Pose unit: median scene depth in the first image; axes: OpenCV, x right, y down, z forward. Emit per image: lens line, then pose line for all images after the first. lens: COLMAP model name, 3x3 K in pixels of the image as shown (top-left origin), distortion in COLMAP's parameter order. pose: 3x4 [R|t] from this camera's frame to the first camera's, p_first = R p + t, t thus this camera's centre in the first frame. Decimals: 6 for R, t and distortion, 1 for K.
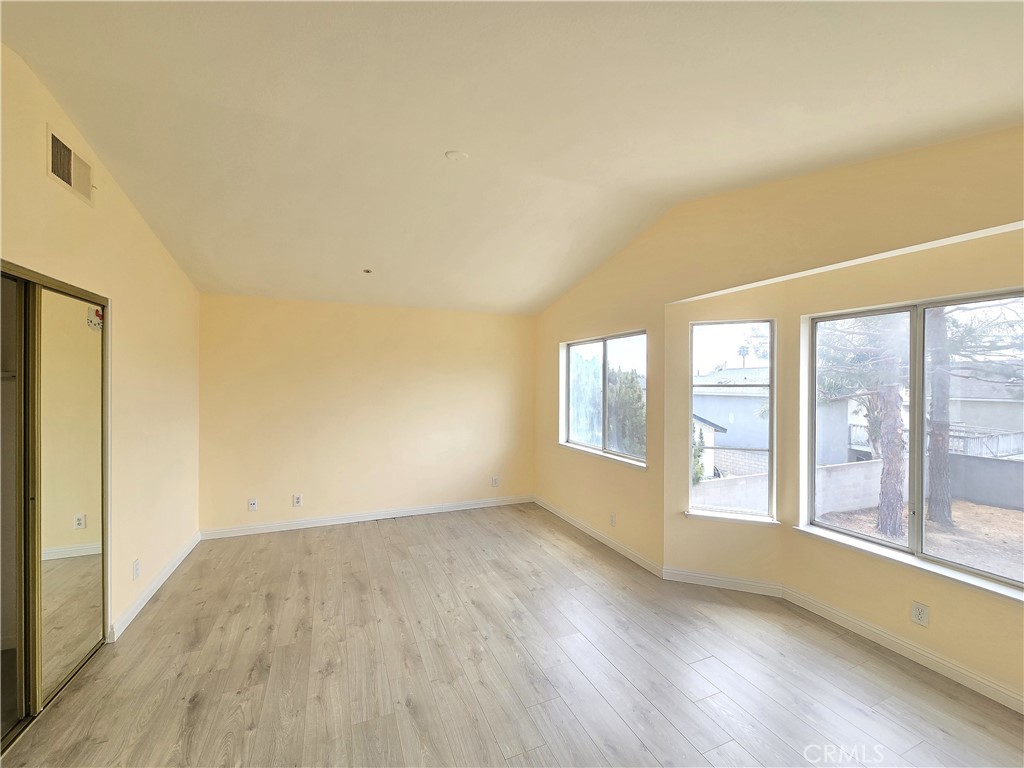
lens RADIAL K [[420.1, 0, 511.9], [0, 420.1, 384.3], [0, 0, 1]] dist [0.003555, 0.001078]
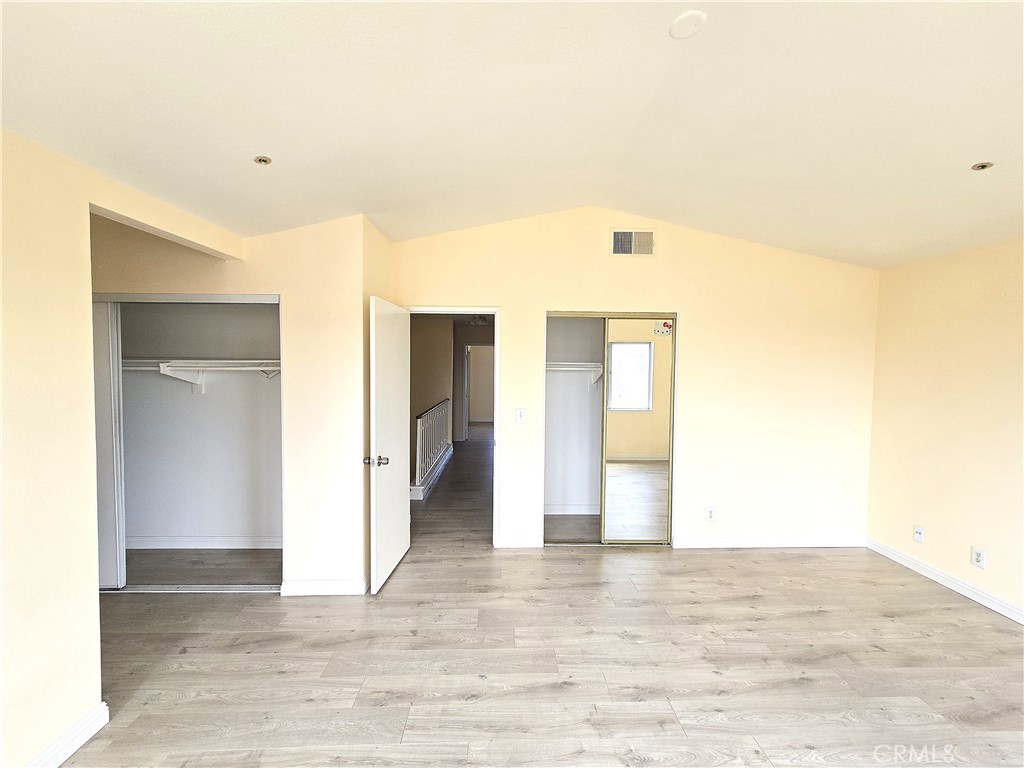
lens RADIAL K [[420.1, 0, 512.9], [0, 420.1, 386.3], [0, 0, 1]] dist [0.003555, 0.001078]
pose [[-0.367332, 0.033679, -0.929480, 0.523027], [-0.011735, 0.999097, 0.040839, -0.002534], [0.930016, 0.025909, -0.366605, 0.884148]]
